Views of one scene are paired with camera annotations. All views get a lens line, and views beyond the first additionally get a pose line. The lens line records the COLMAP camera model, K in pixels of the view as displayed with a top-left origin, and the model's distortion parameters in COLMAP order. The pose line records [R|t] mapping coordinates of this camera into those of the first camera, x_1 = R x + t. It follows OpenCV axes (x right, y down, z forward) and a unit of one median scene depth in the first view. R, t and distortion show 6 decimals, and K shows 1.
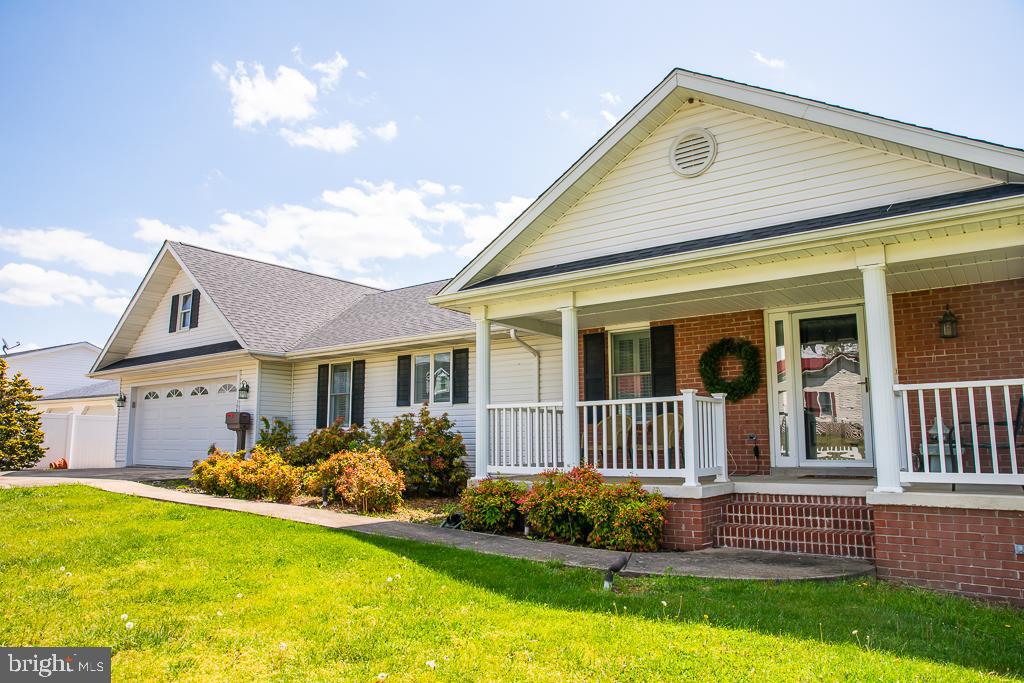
lens RADIAL K [[695.0, 0, 511.0], [0, 695.0, 341.8], [0, 0, 1]] dist [-0.106235, 0.083270]
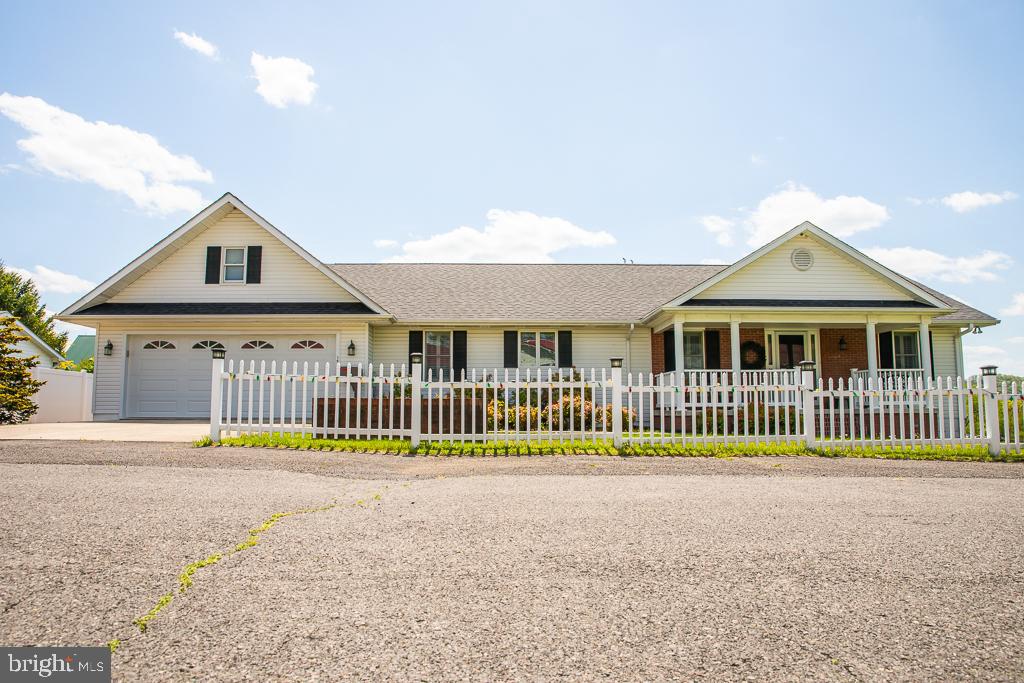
lens RADIAL K [[692.0, 0, 505.4], [0, 692.0, 346.7], [0, 0, 1]] dist [-0.120848, 0.115848]
pose [[0.773827, 0.061151, 0.630438, -1.752381], [-0.090737, 0.995765, 0.014787, 0.054366], [-0.626864, -0.068647, 0.776099, -0.102296]]
